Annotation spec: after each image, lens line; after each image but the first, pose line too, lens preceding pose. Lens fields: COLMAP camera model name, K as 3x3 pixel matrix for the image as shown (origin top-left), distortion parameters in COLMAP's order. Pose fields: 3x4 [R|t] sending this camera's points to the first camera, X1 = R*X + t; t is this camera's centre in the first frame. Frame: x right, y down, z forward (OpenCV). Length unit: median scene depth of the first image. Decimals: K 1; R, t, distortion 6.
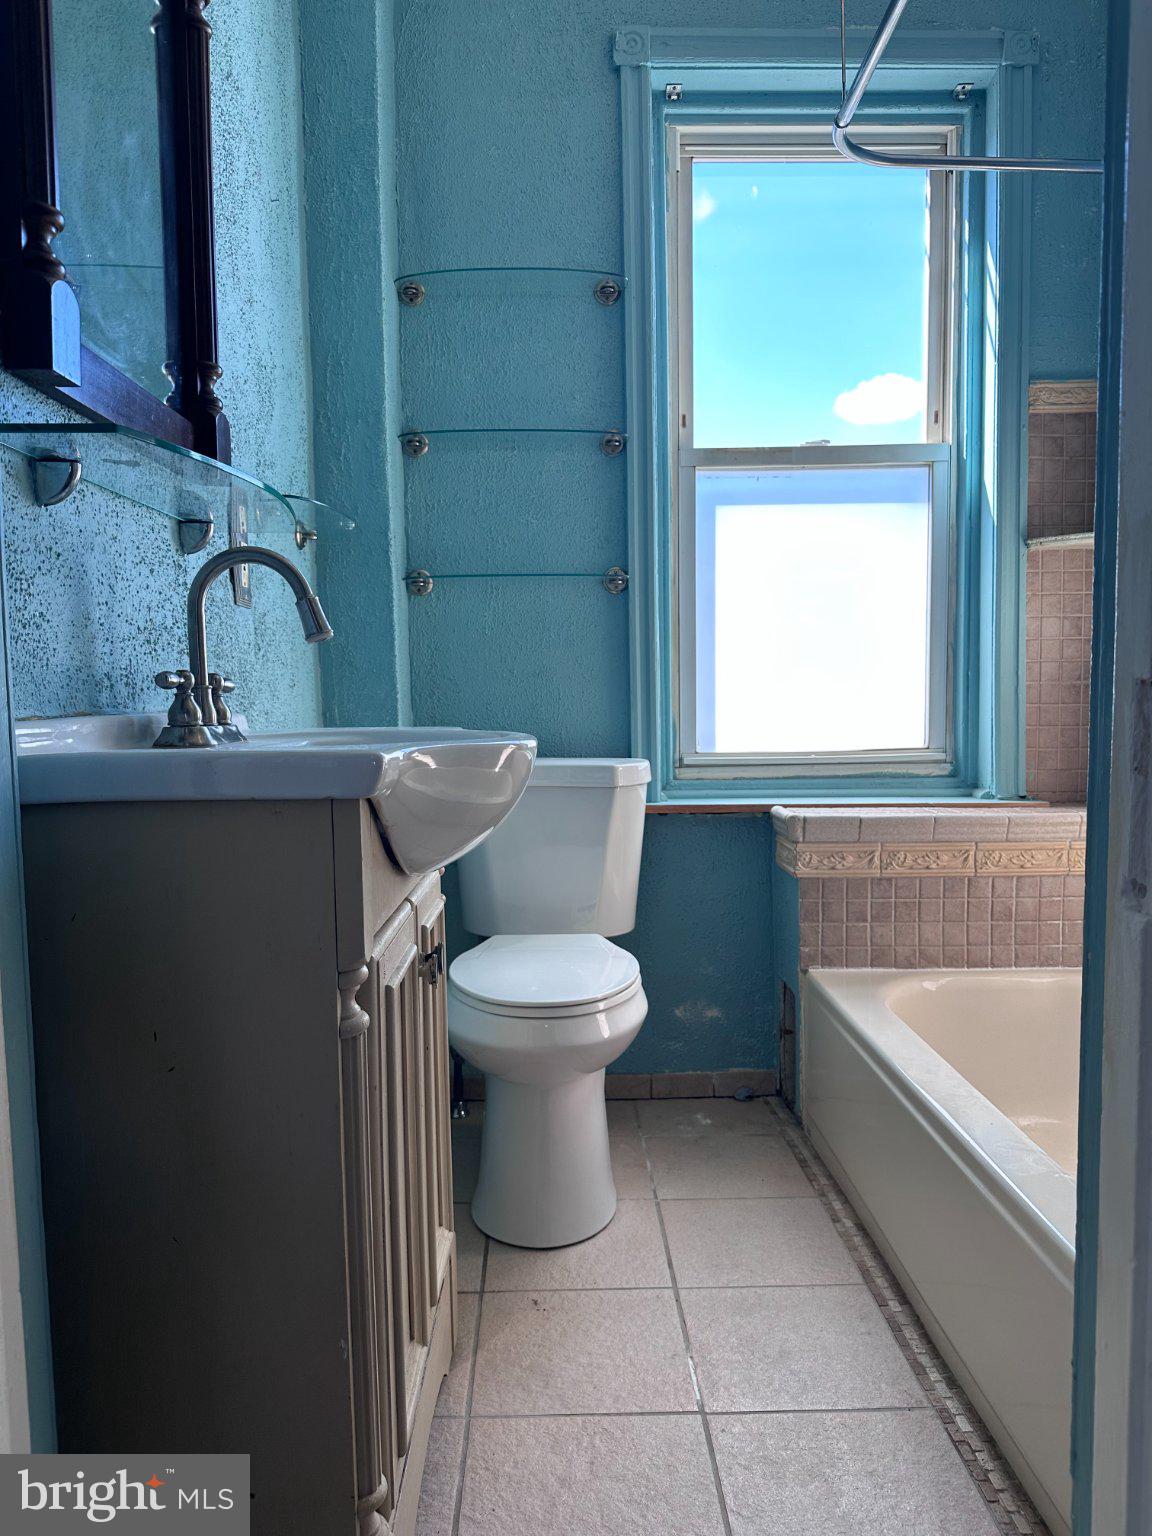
lens RADIAL K [[1072.8, 0, 572.7], [0, 1072.8, 770.7], [0, 0, 1]] dist [-0.006481, -0.008404]
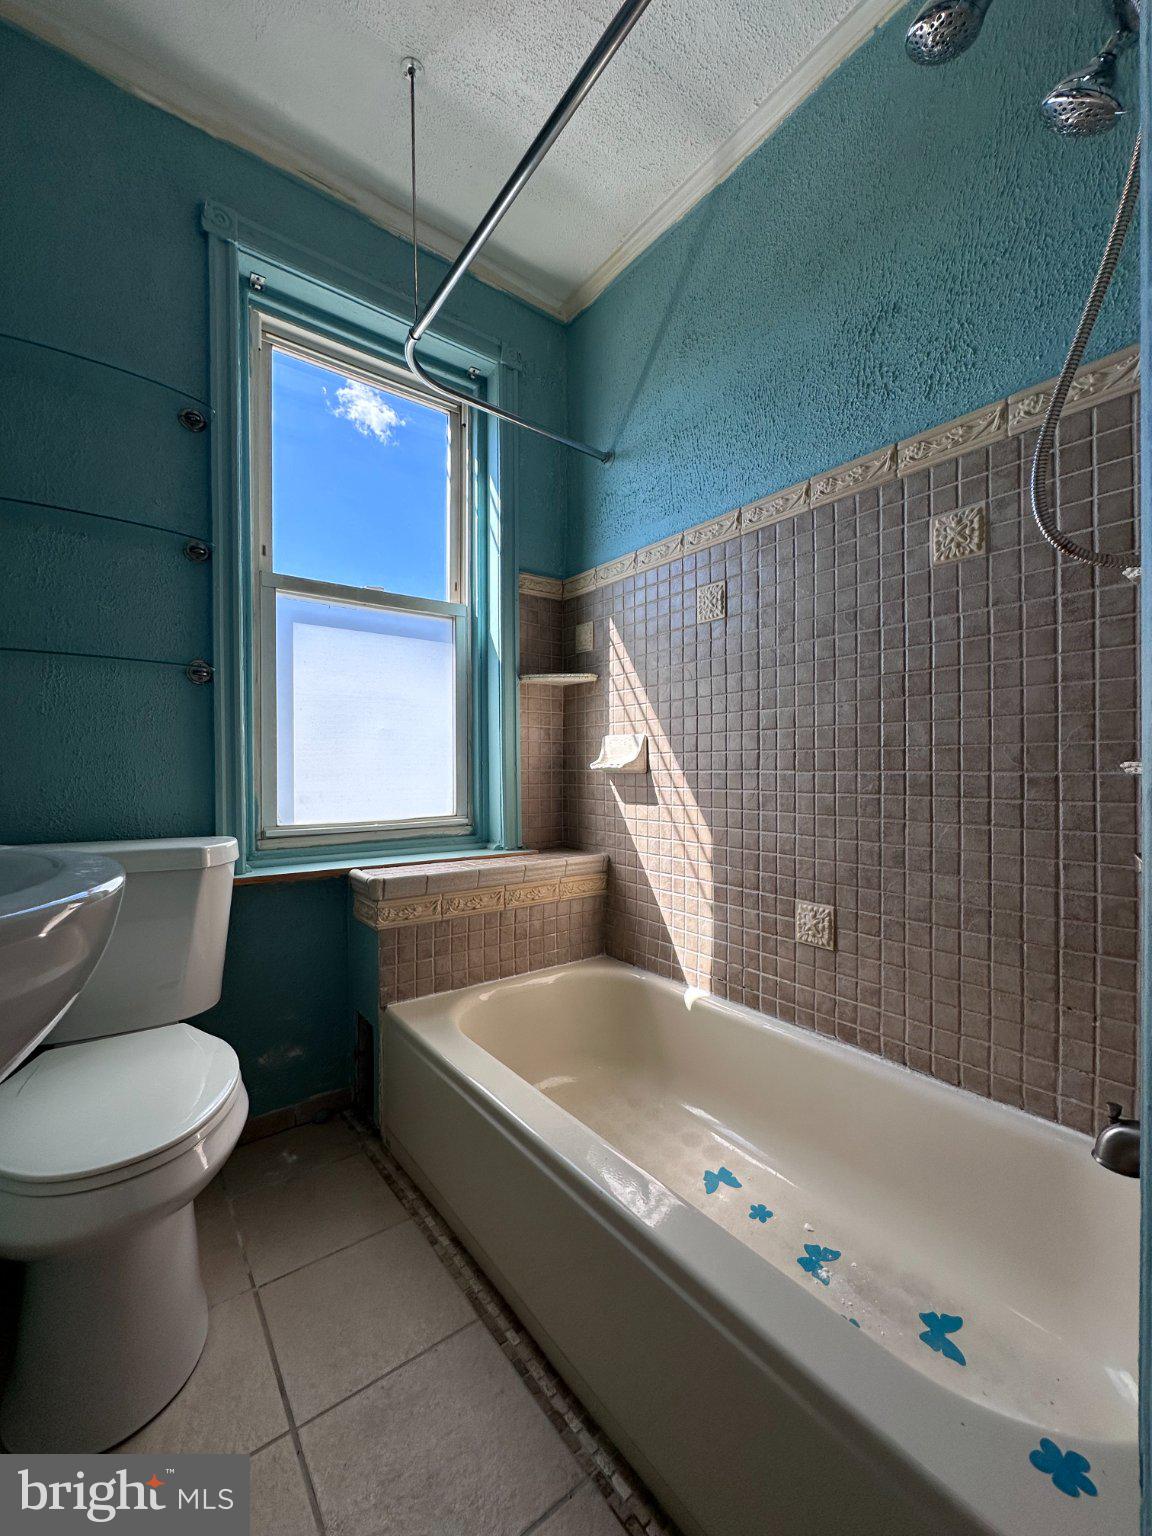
lens RADIAL K [[614.1, 0, 577.5], [0, 614.1, 771.3], [0, 0, 1]] dist [-0.005018, 0.000430]
pose [[0.809232, 0.011150, 0.587383, -0.014294], [0.030614, 0.997661, -0.061116, -0.027293], [-0.586690, 0.067439, 0.806998, 0.278811]]
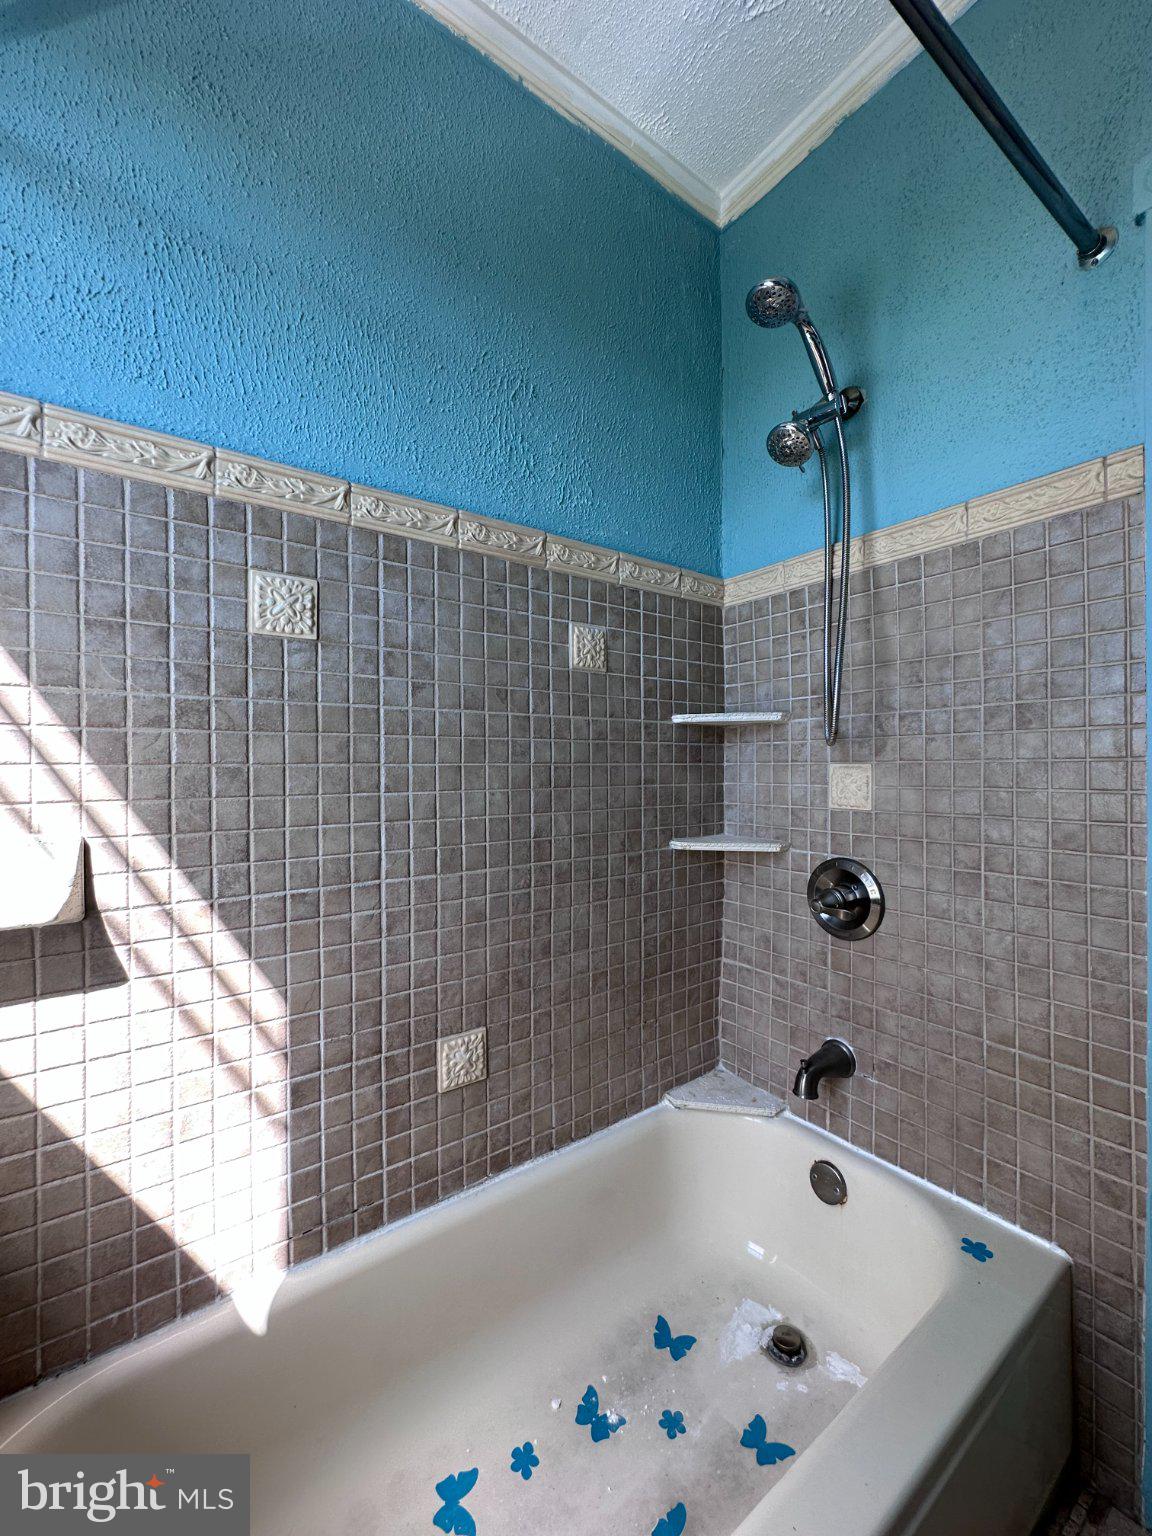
lens RADIAL K [[614.1, 0, 578.1], [0, 614.1, 768.5], [0, 0, 1]] dist [-0.005018, 0.000430]
pose [[-0.568512, 0.012985, 0.822573, 0.069425], [0.070564, 0.996960, 0.033032, -0.148110], [-0.819643, 0.076823, -0.567700, 0.819881]]
